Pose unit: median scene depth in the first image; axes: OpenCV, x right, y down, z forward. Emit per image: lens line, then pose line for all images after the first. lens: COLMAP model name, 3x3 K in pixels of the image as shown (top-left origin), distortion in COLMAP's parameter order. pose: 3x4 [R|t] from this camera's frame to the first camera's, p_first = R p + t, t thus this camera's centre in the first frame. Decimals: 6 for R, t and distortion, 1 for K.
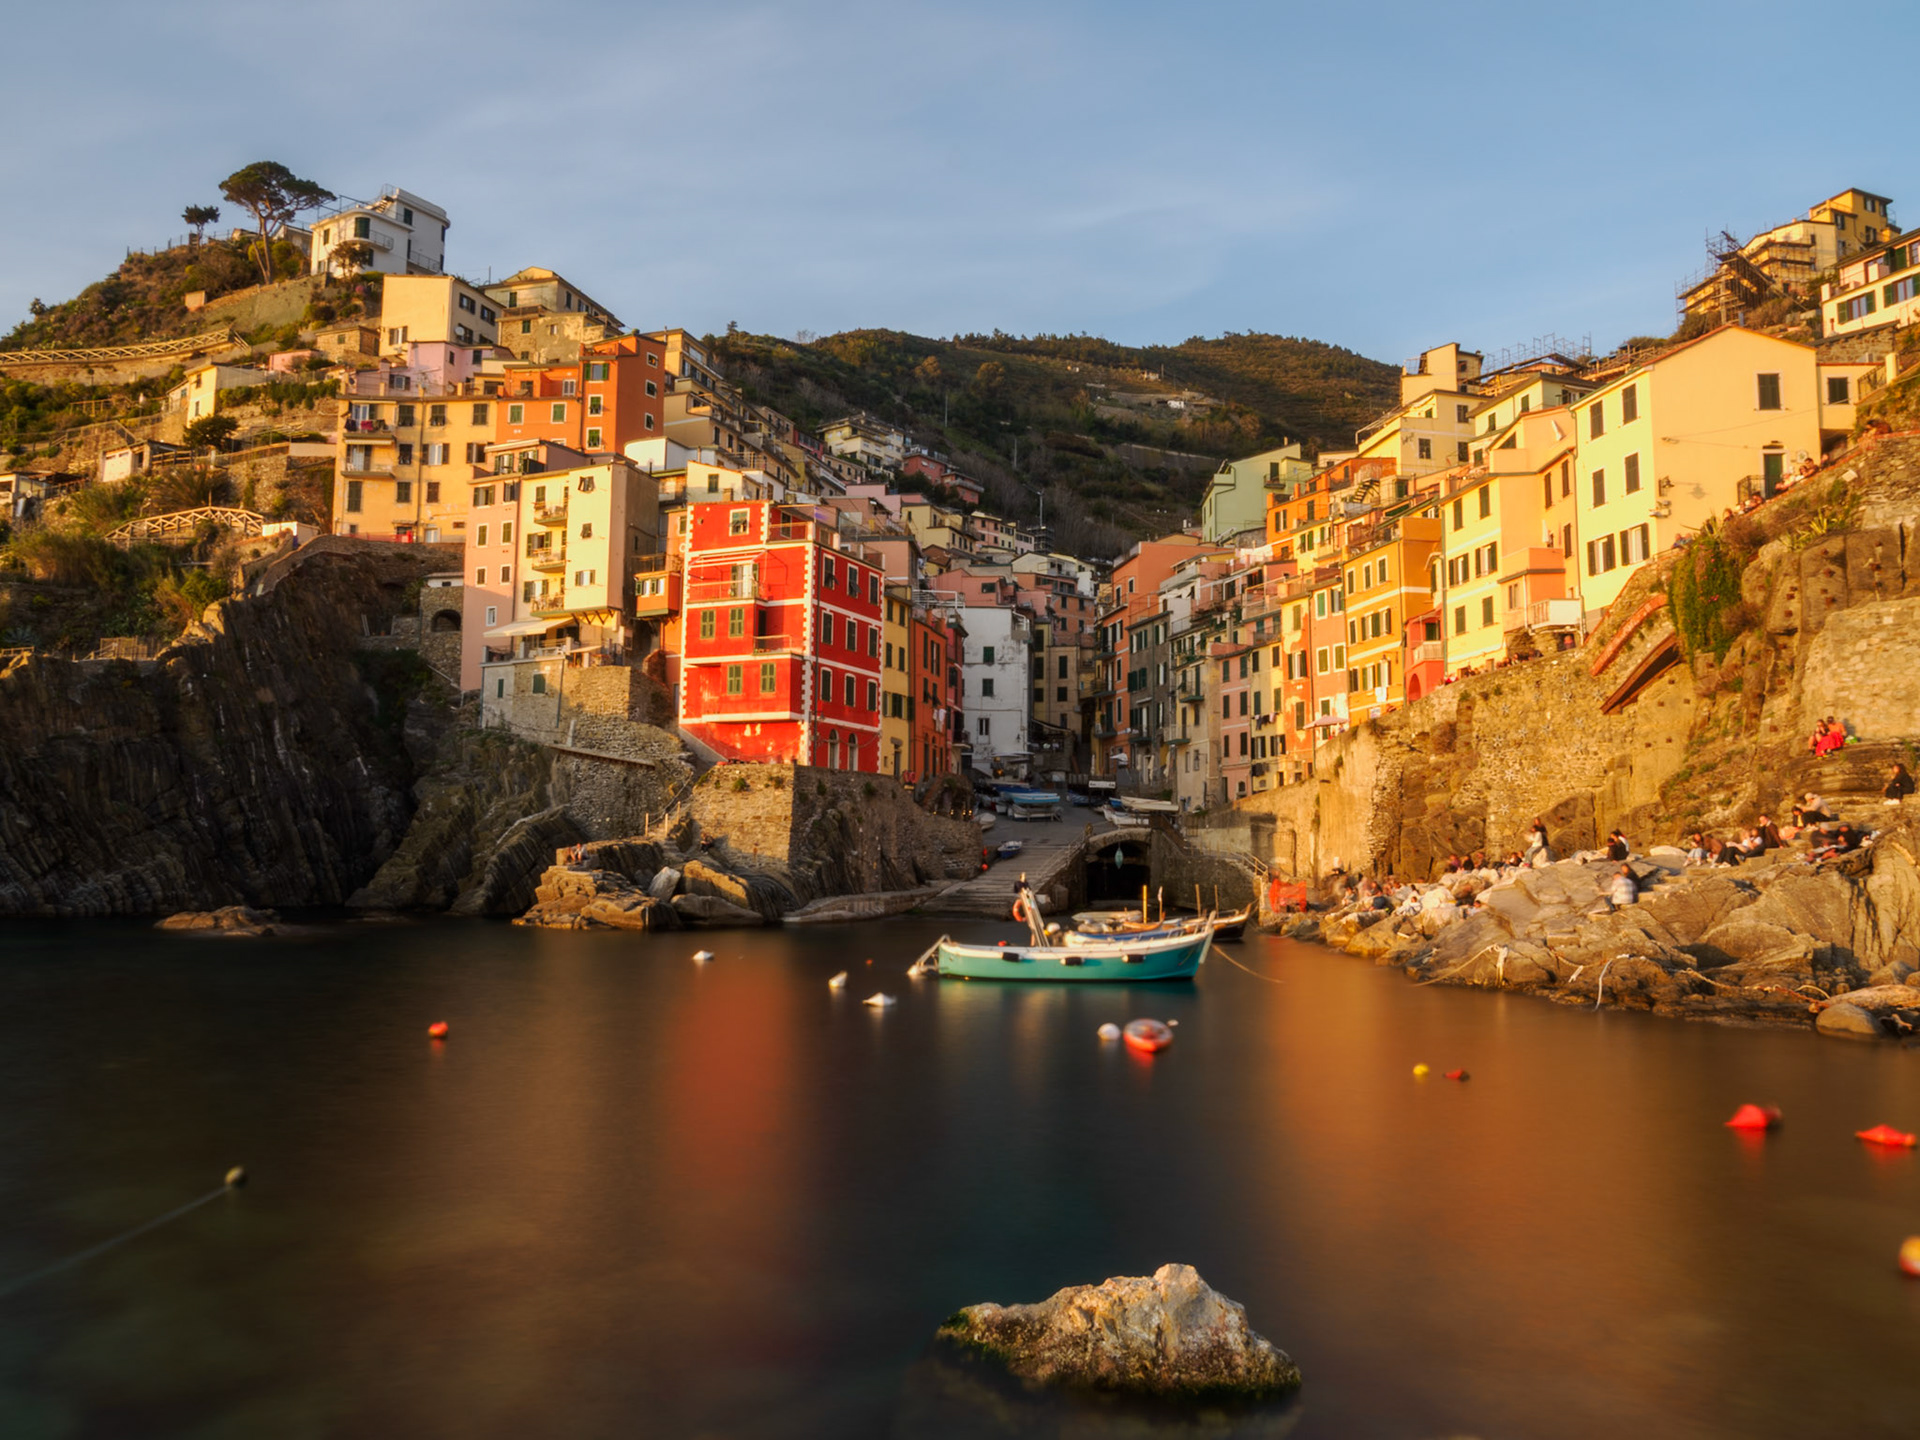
lens RADIAL K [[1494.9, 0, 960.0], [0, 1494.9, 720.0], [0, 0, 1]] dist [-0.020192, 0.010238]
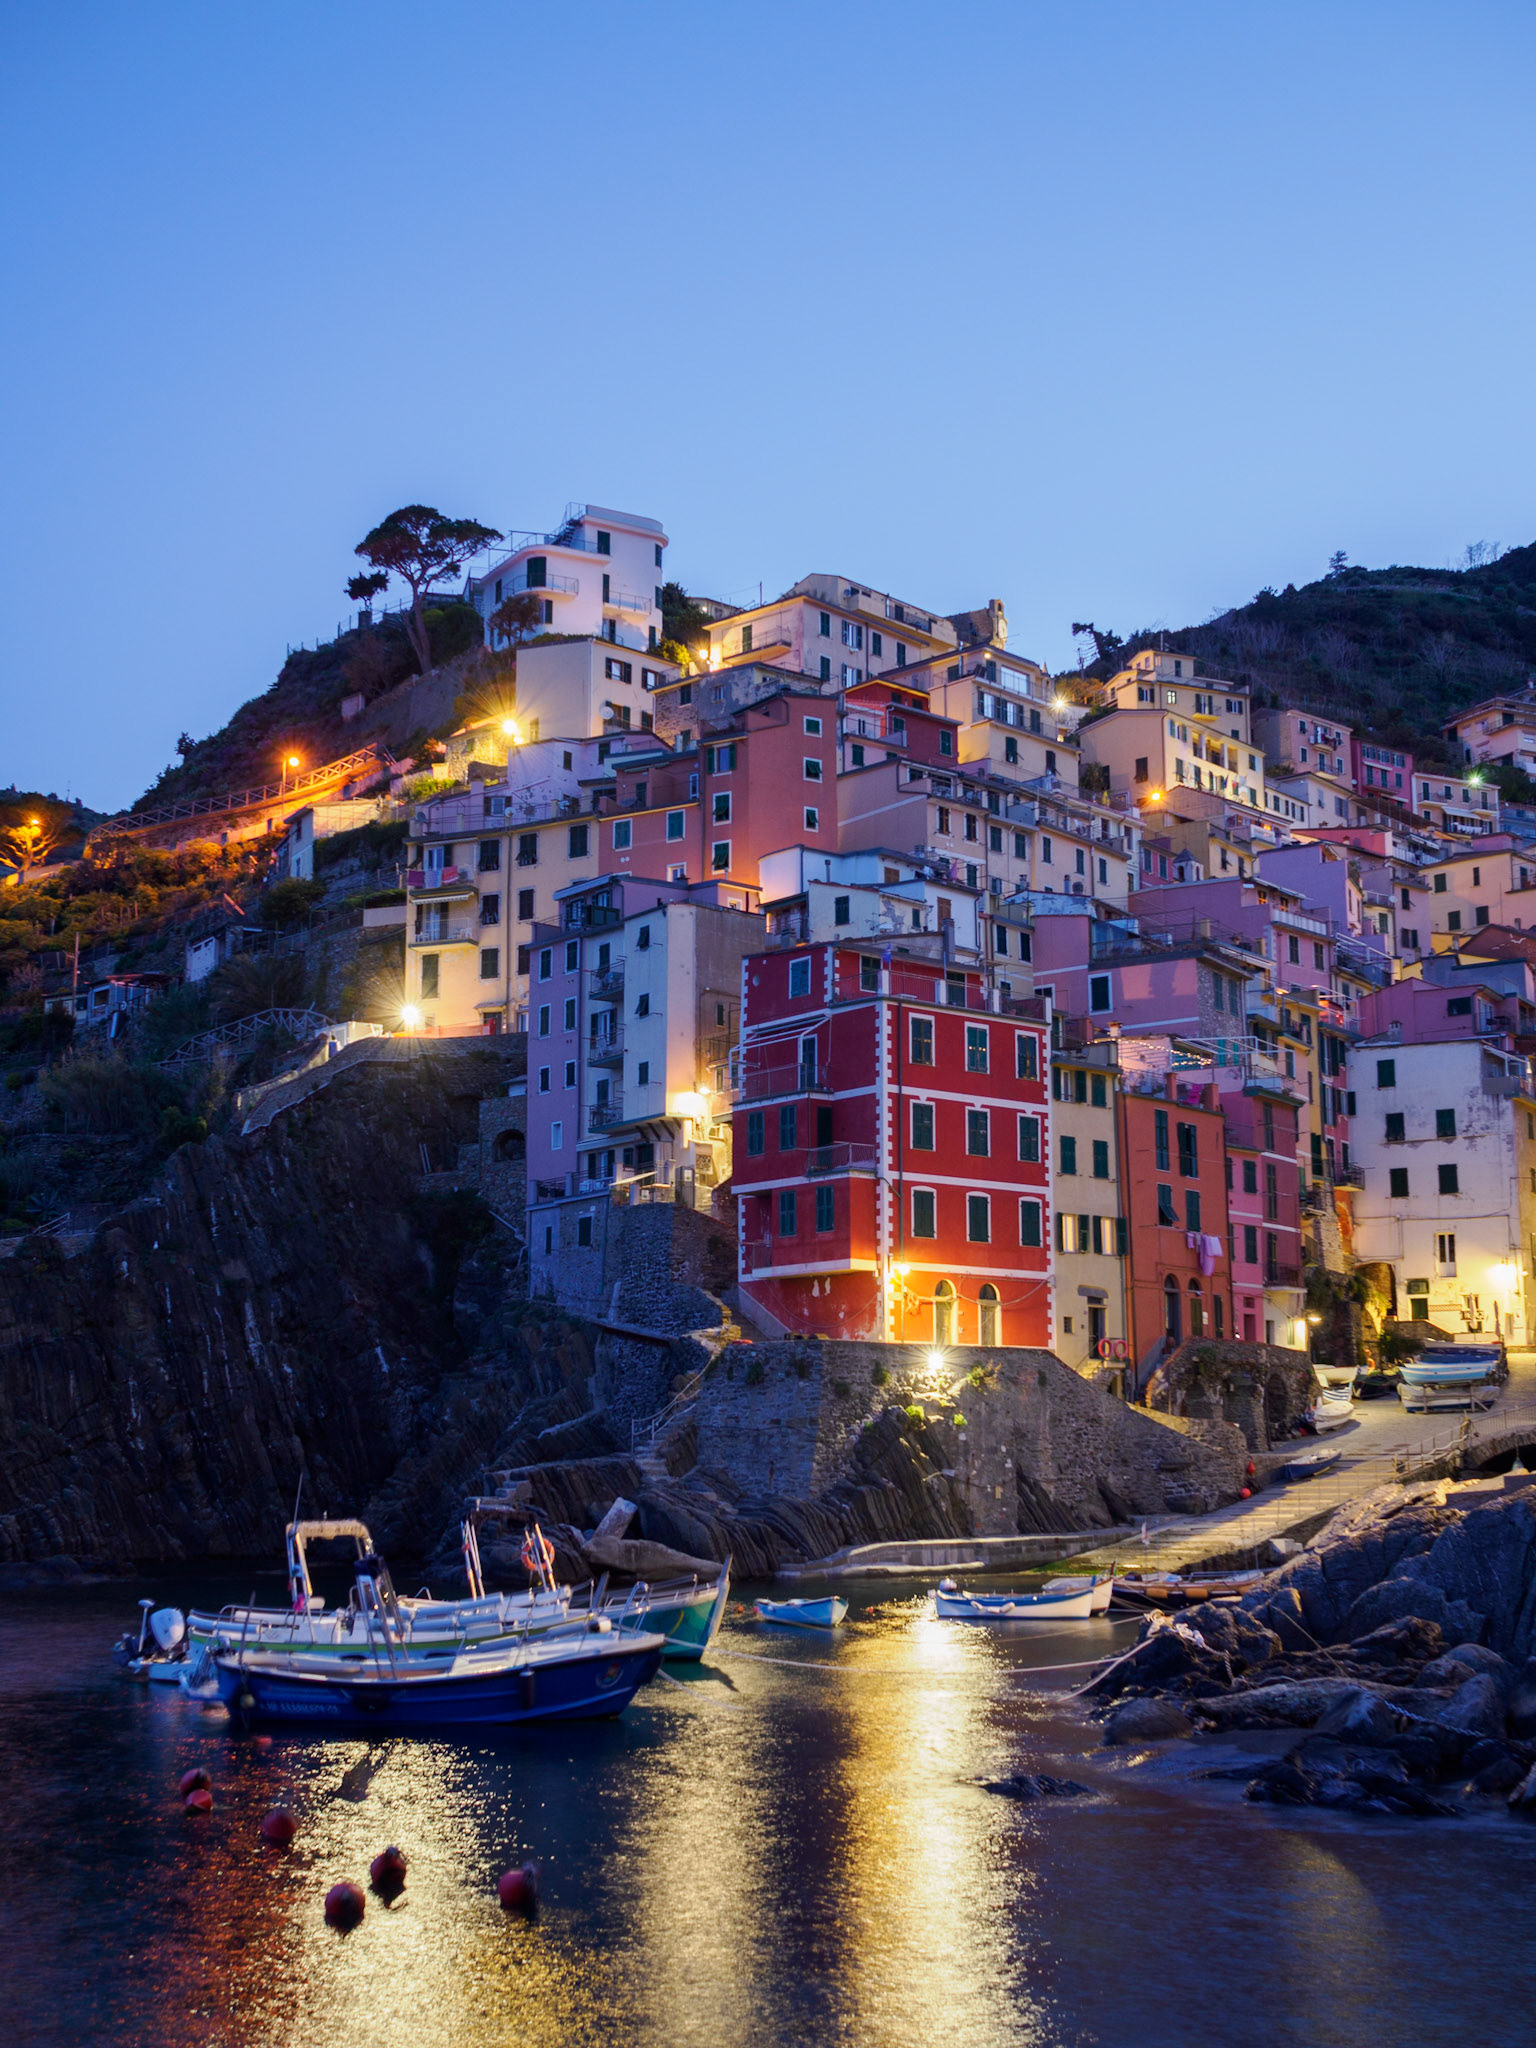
lens RADIAL K [[2664.2, 0, 768.0], [0, 2664.2, 1024.0], [0, 0, 1]] dist [0.015961, 0.002063]
pose [[0.884433, -0.089425, -0.458020, 0.353567], [0.054282, 0.994520, -0.089353, -0.004825], [0.463500, 0.054164, 0.884440, -0.059934]]
